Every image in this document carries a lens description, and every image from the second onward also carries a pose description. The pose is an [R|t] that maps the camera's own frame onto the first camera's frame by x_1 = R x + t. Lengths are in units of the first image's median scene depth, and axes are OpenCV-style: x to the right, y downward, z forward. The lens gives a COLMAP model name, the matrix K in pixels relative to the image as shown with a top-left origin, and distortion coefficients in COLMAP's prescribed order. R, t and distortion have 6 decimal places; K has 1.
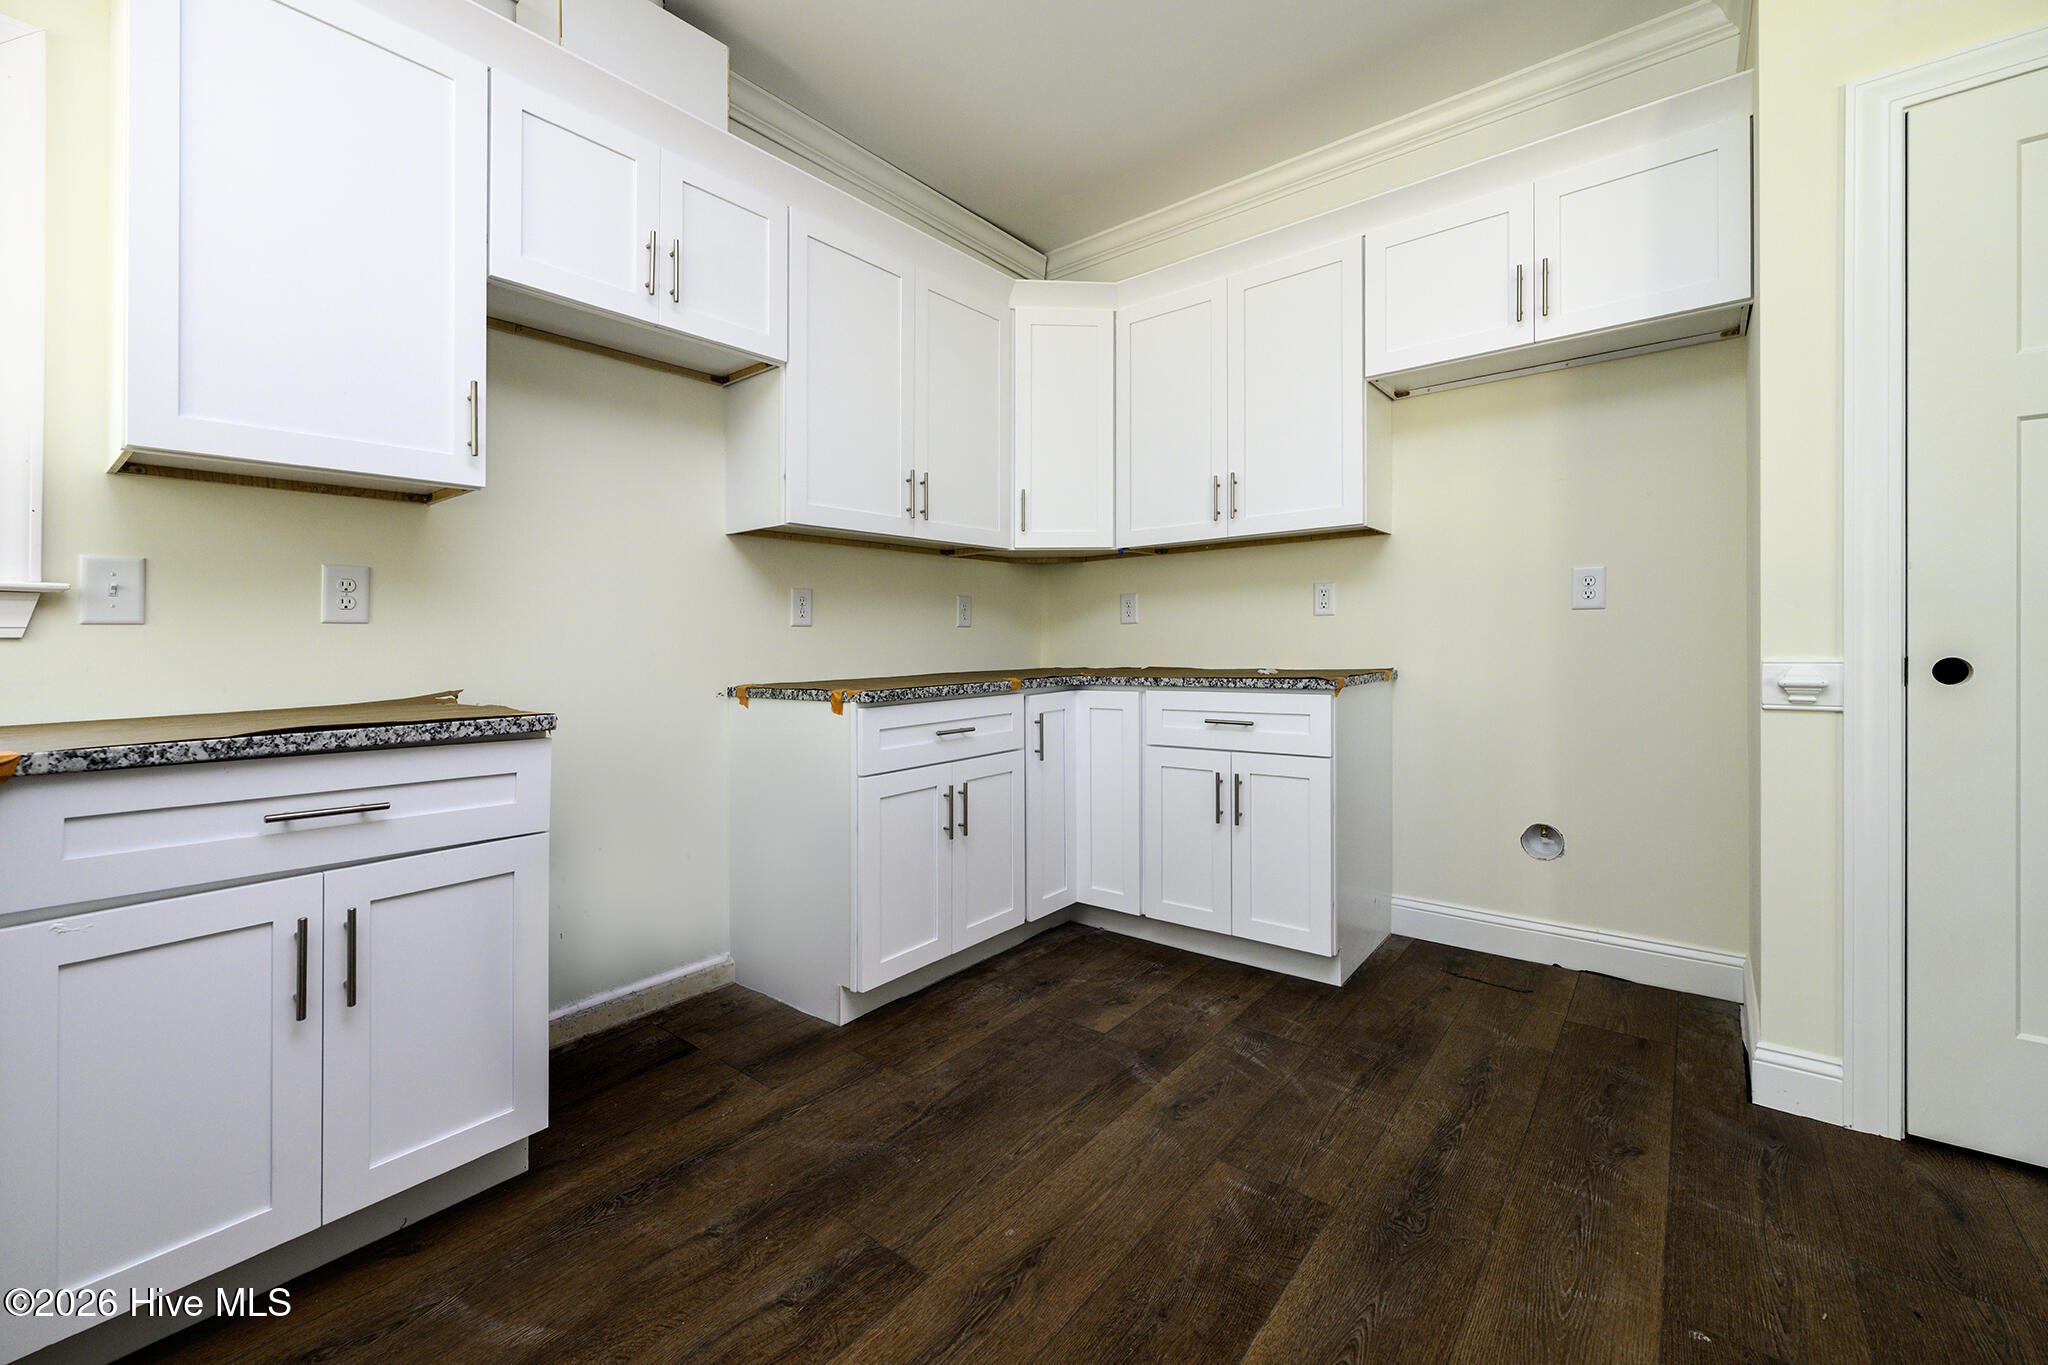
lens RADIAL K [[835.3, 0, 977.3], [0, 835.3, 636.0], [0, 0, 1]] dist [-0.001749, -0.000999]
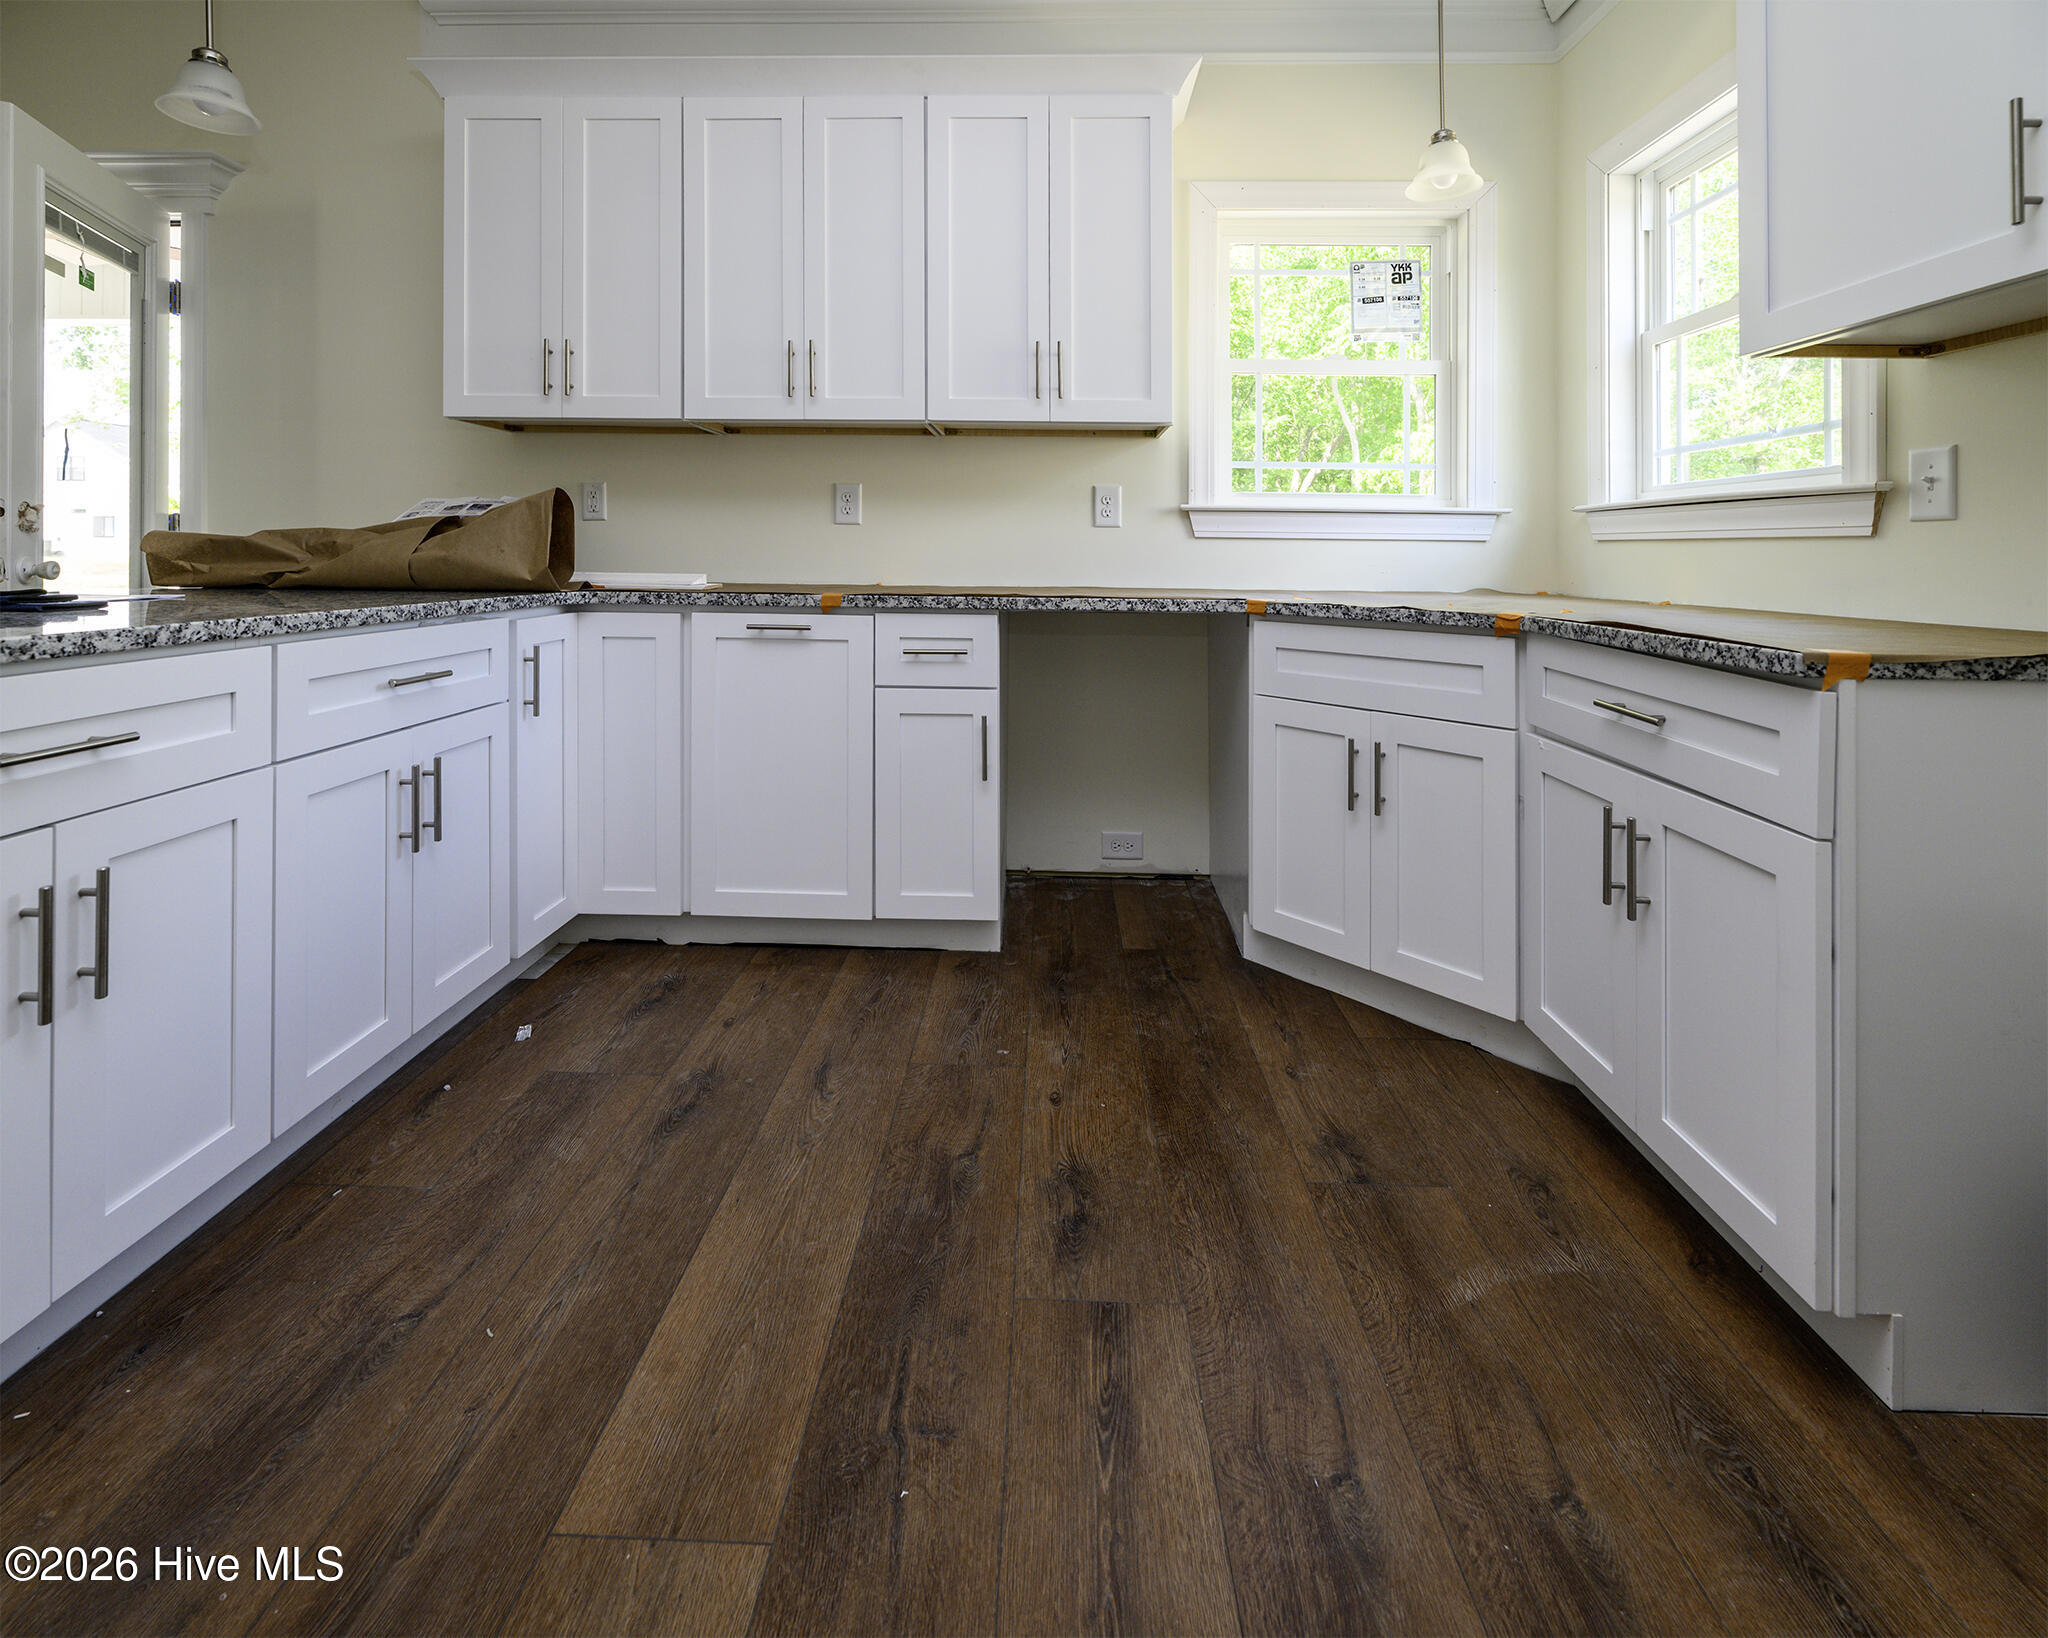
lens RADIAL K [[961.7, 0, 1051.3], [0, 961.7, 540.6], [0, 0, 1]] dist [-0.001585, -0.000207]
pose [[-0.782388, -0.001818, -0.622789, 0.440305], [0.002524, 0.999978, -0.006090, 0.013765], [0.622786, -0.006337, -0.782366, 1.402611]]
